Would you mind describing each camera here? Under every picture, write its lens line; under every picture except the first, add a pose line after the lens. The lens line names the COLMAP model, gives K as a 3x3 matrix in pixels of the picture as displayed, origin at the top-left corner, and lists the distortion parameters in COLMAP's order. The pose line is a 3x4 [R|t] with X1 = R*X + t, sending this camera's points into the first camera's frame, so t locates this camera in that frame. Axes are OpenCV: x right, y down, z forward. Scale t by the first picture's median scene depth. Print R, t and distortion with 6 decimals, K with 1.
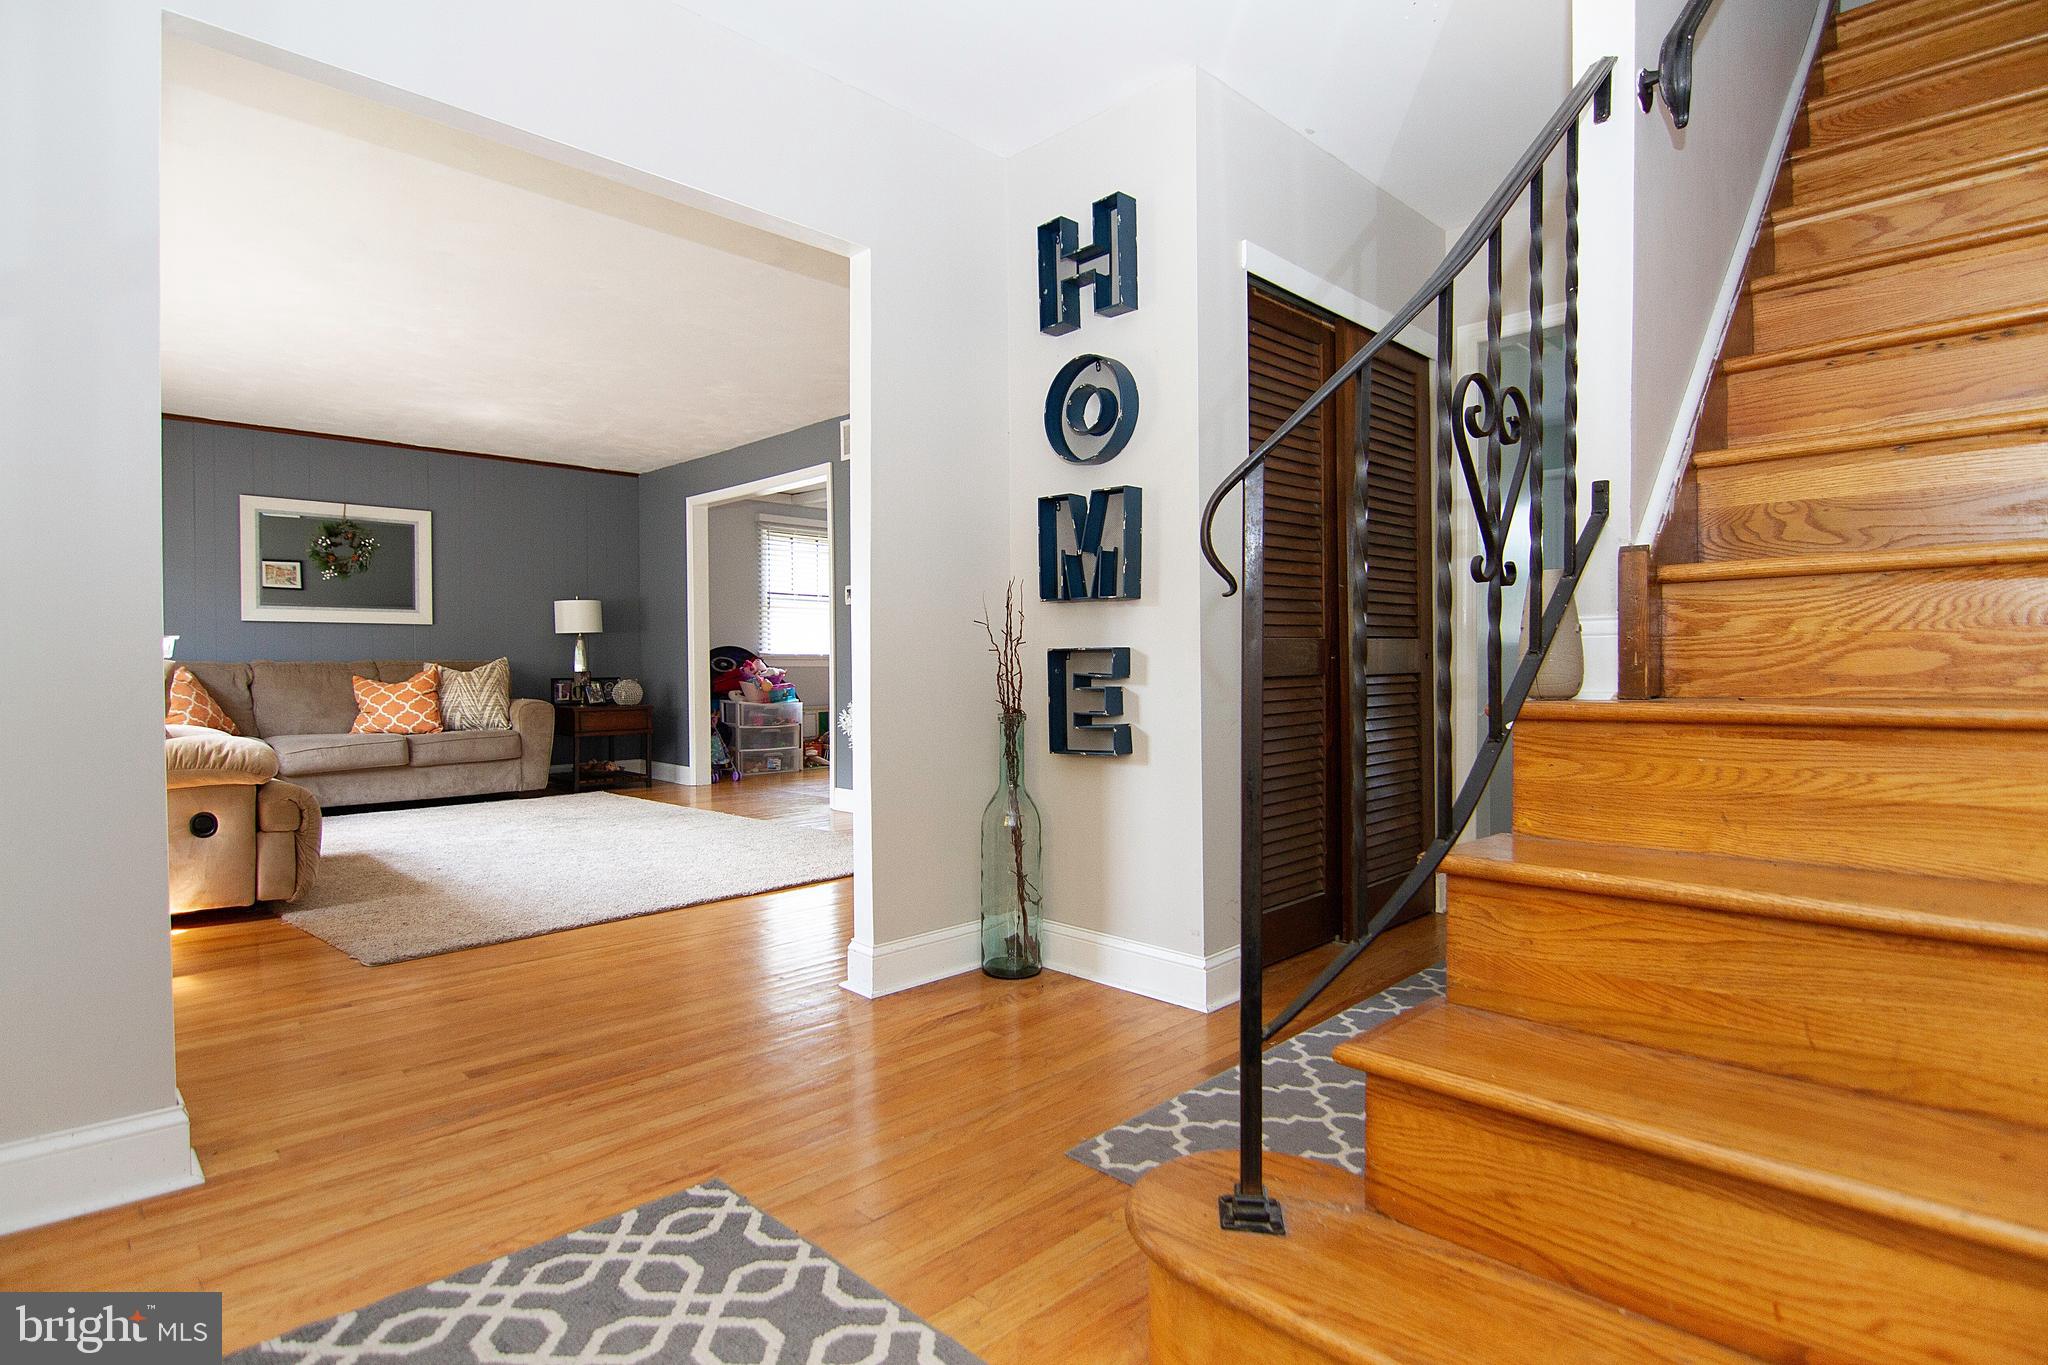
lens RADIAL K [[1052.4, 0, 1023.7], [0, 1052.4, 681.2], [0, 0, 1]] dist [-0.002063, -0.006054]
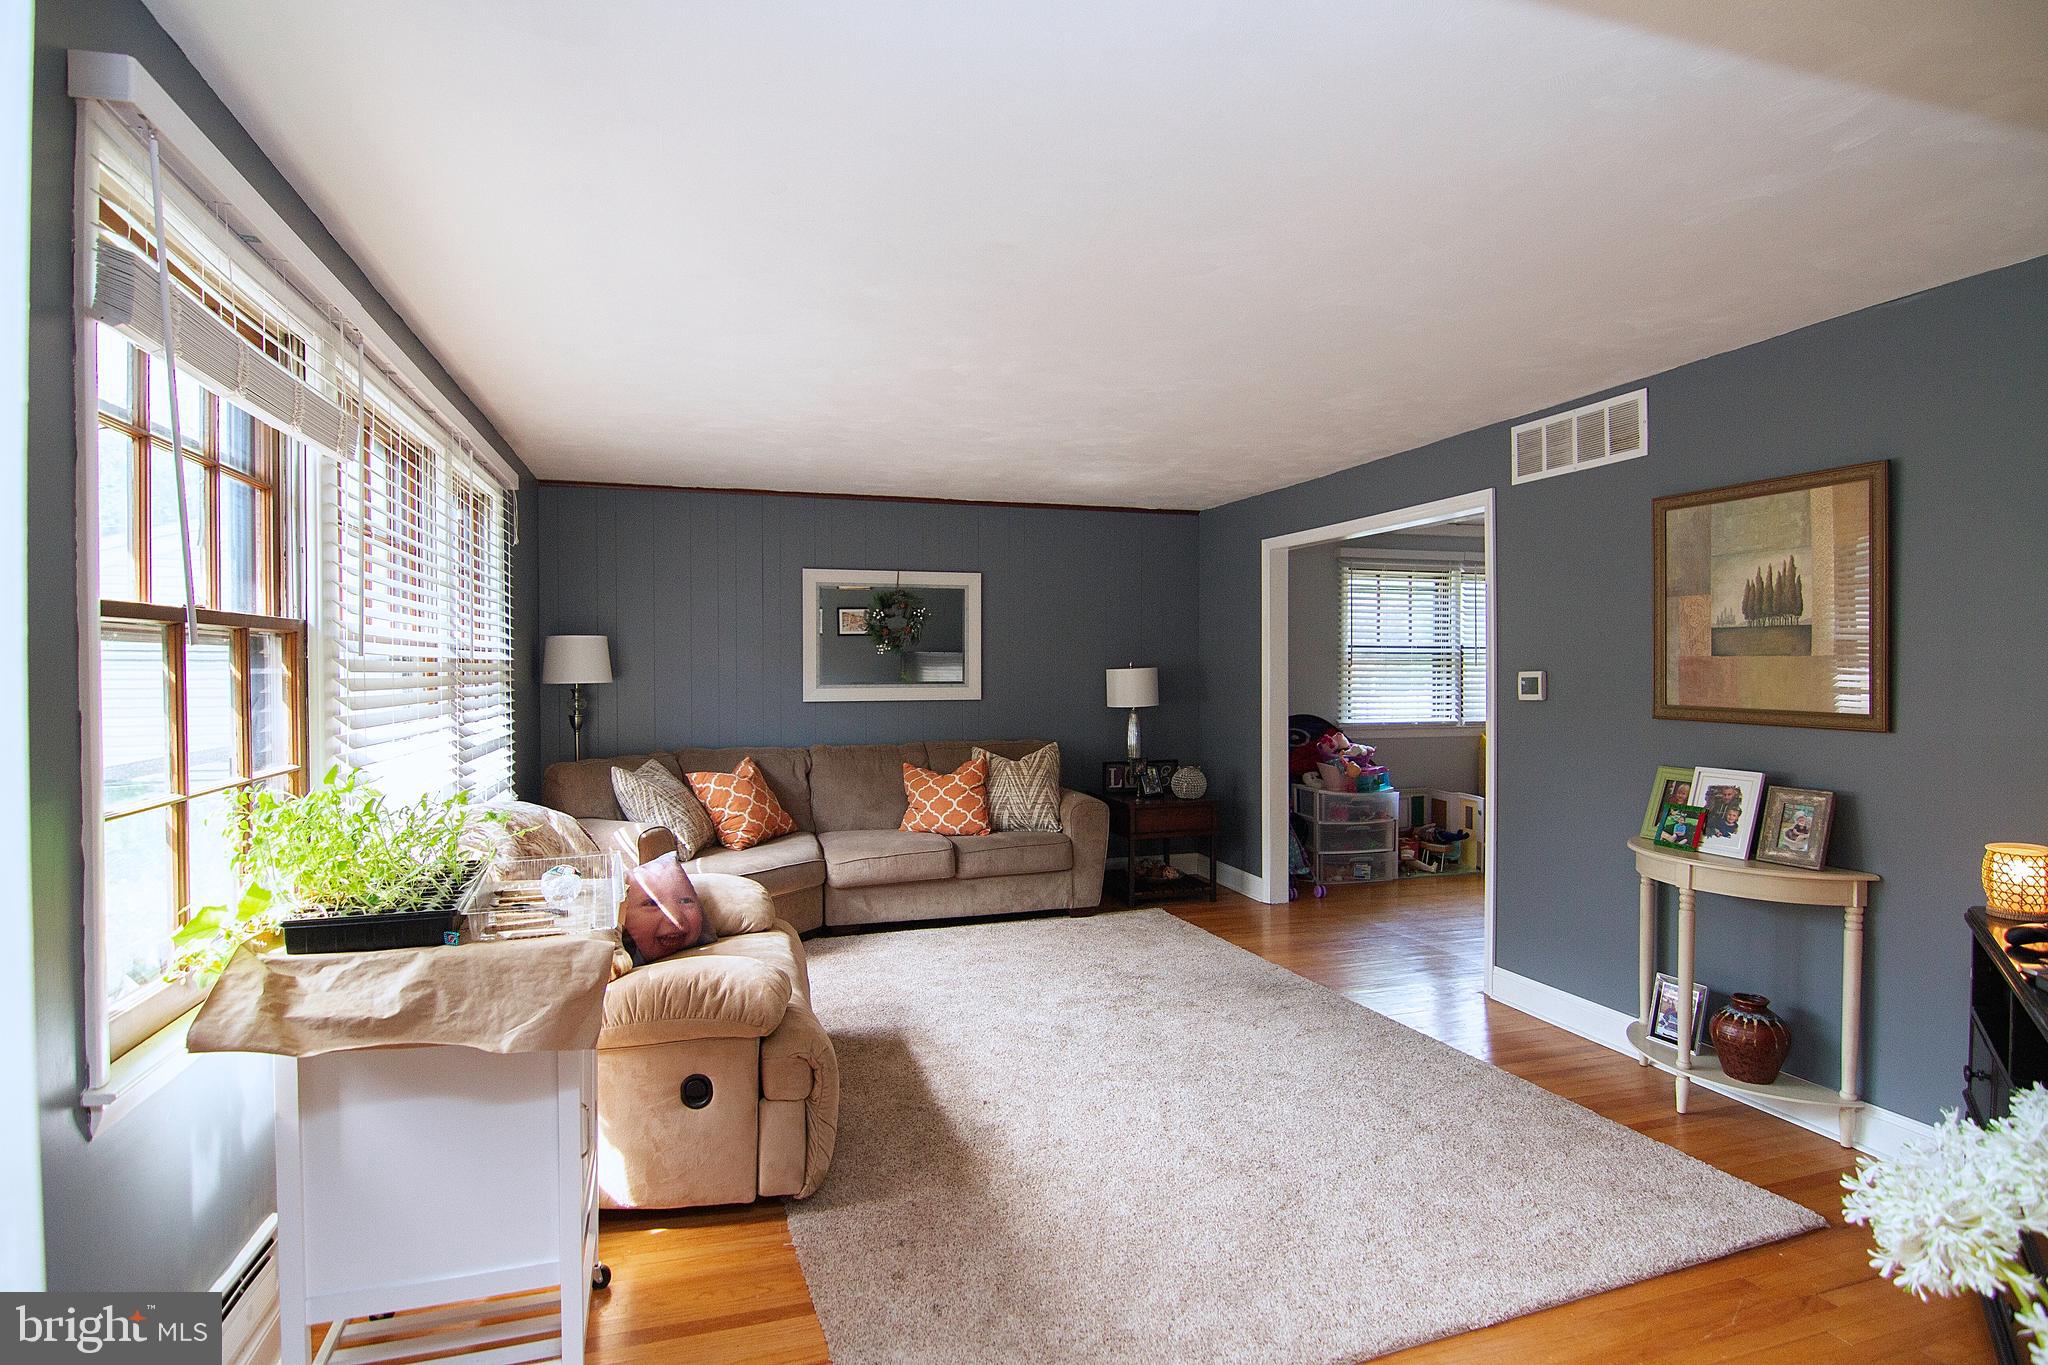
lens RADIAL K [[1052.4, 0, 1024.1], [0, 1052.4, 672.5], [0, 0, 1]] dist [-0.002063, -0.006054]
pose [[0.890718, 0.005201, -0.454527, -0.126977], [-0.009429, 0.999931, -0.007036, -0.071972], [0.454459, 0.010552, 0.890705, 0.225778]]
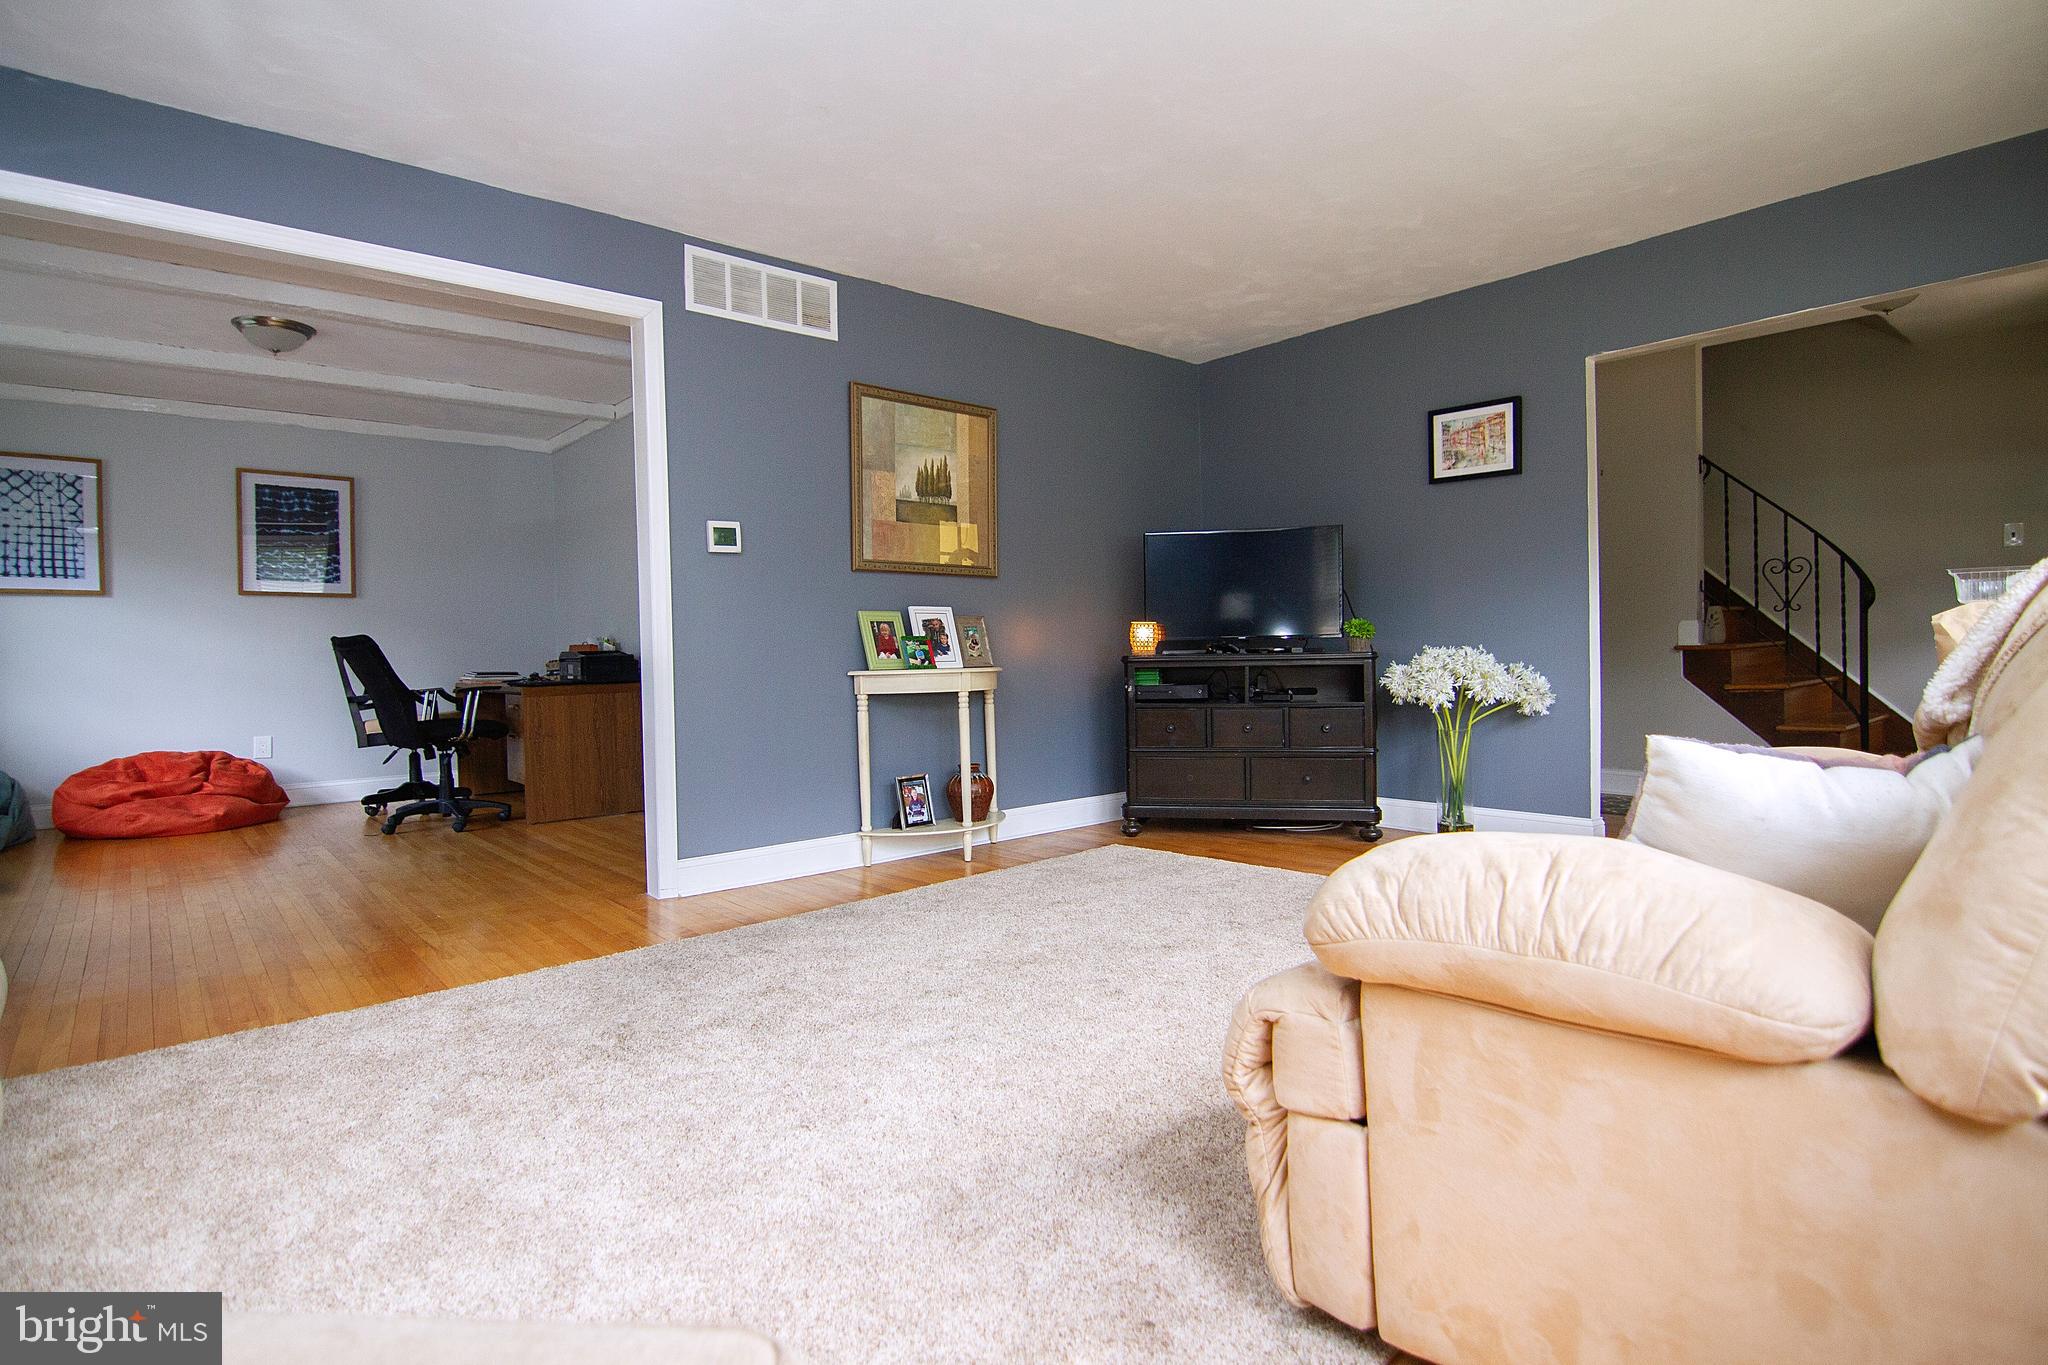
lens RADIAL K [[1052.4, 0, 1043.3], [0, 1052.4, 679.0], [0, 0, 1]] dist [-0.002063, -0.006054]
pose [[0.037205, -0.019402, 0.999119, -0.734762], [0.040194, 0.999031, 0.017904, 0.005912], [-0.998499, 0.039493, 0.037949, 0.737874]]
